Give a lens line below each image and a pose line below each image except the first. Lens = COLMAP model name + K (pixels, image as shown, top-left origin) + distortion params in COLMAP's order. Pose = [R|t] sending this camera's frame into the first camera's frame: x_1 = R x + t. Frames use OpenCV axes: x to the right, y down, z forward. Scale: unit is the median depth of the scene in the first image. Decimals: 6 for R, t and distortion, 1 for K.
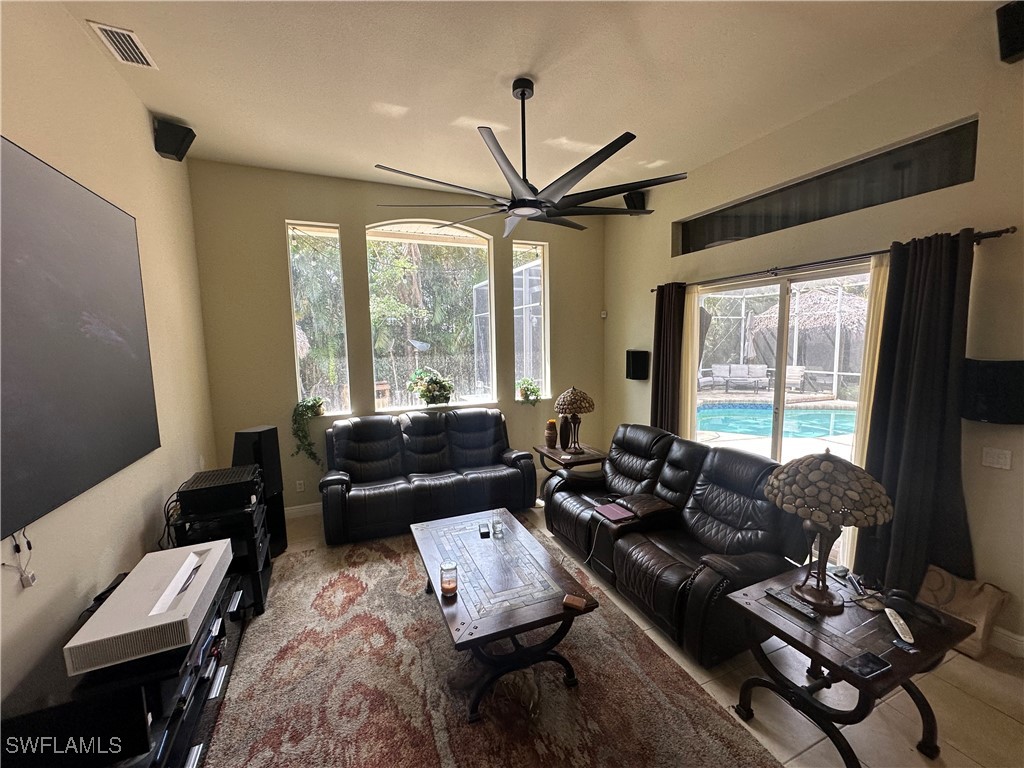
lens RADIAL K [[408.5, 0, 514.2], [0, 408.5, 387.6], [0, 0, 1]] dist [-0.005710, -0.000059]
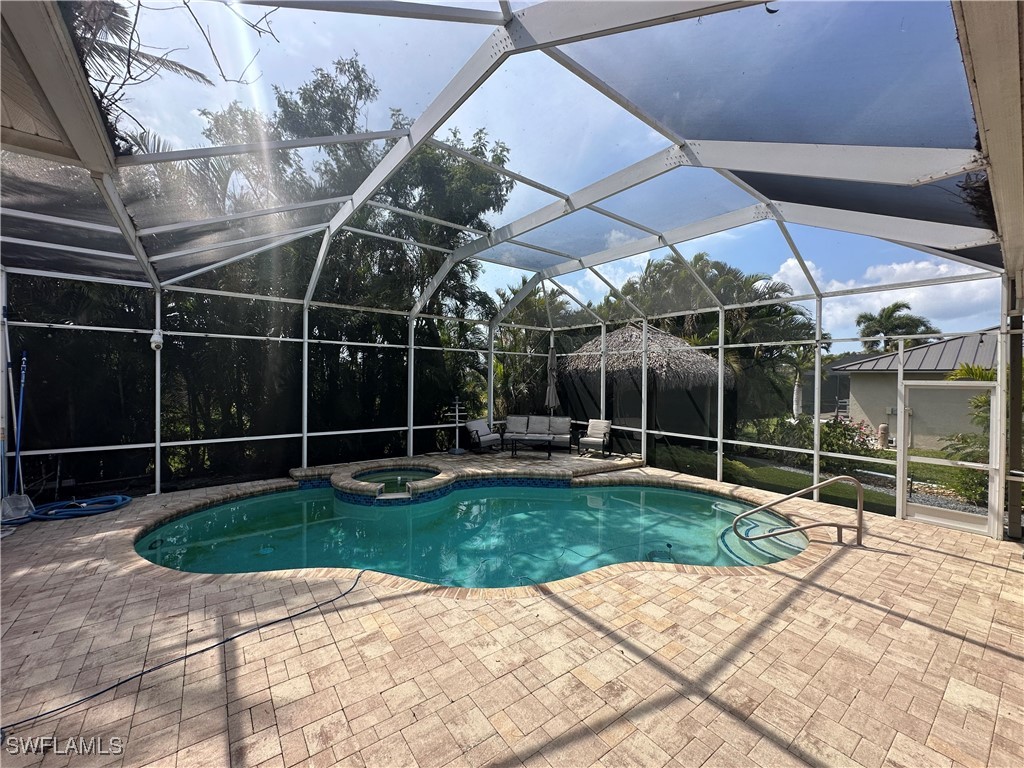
lens RADIAL K [[408.5, 0, 511.8], [0, 408.5, 382.5], [0, 0, 1]] dist [-0.005710, -0.000059]
pose [[0.968870, 0.031232, 0.245593, 0.344508], [-0.003630, 0.993696, -0.112049, -0.036944], [-0.247544, 0.107669, 0.962875, 0.306551]]
